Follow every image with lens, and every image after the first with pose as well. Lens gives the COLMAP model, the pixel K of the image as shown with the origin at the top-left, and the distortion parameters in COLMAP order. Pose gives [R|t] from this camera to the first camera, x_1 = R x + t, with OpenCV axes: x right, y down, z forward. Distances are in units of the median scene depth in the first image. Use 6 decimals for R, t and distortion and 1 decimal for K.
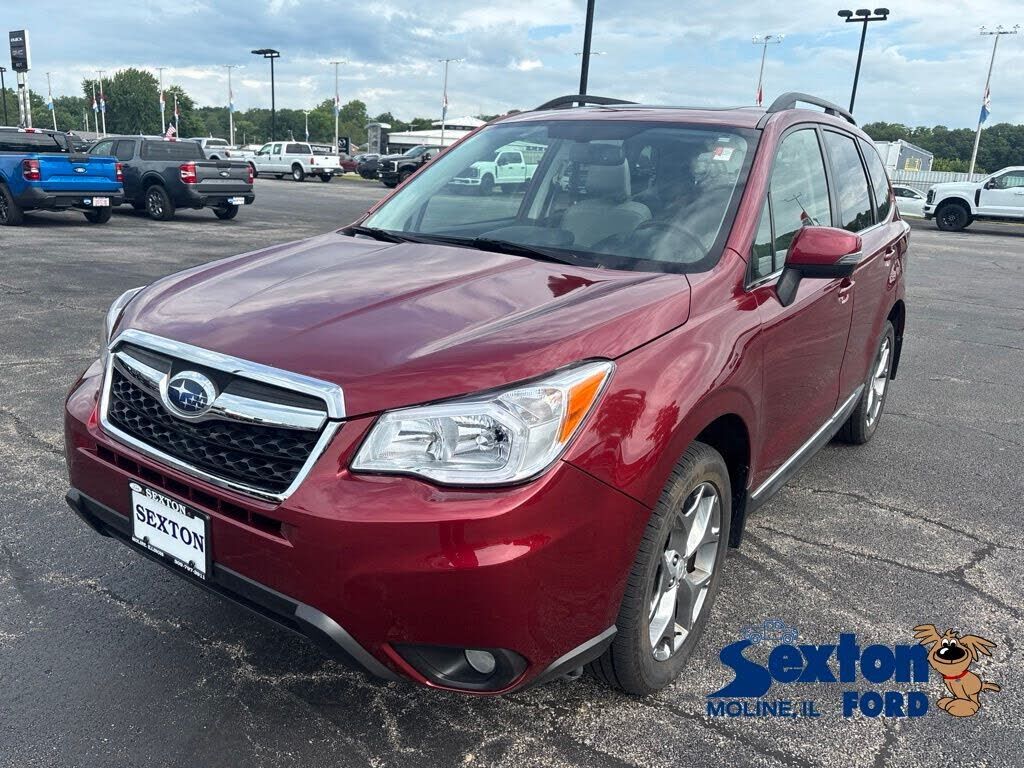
lens RADIAL K [[740.7, 0, 512.0], [0, 740.7, 384.0], [0, 0, 1]] dist [-0.004621, -0.002188]
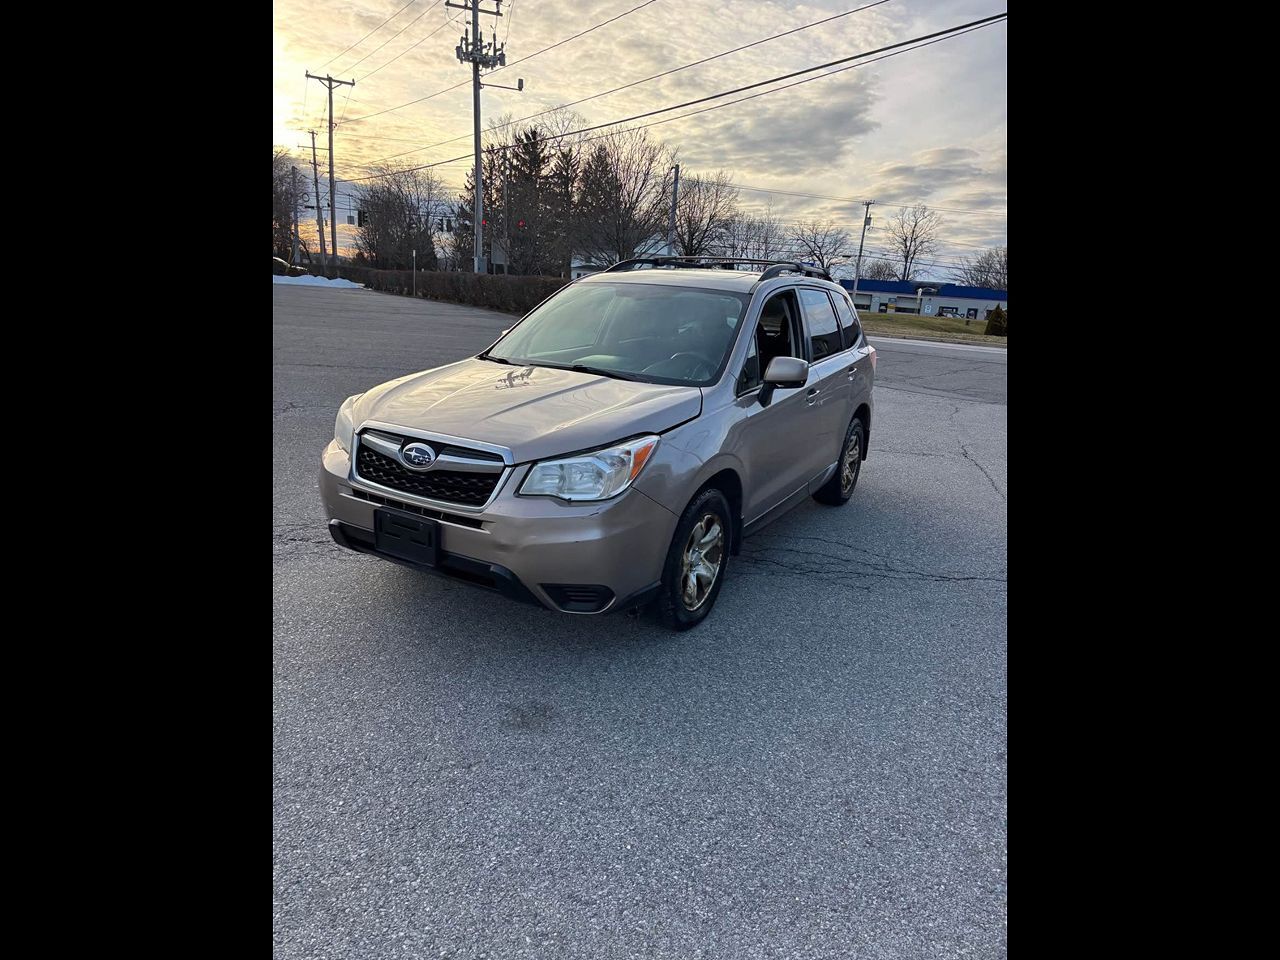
lens RADIAL K [[711.0, 0, 640.0], [0, 711.0, 480.0], [0, 0, 1]] dist [0.005963, 0.000873]
pose [[0.995409, -0.013395, 0.094771, -0.068136], [0.014325, 0.999856, -0.009136, 0.087632], [-0.094634, 0.010452, 0.995457, -0.685944]]
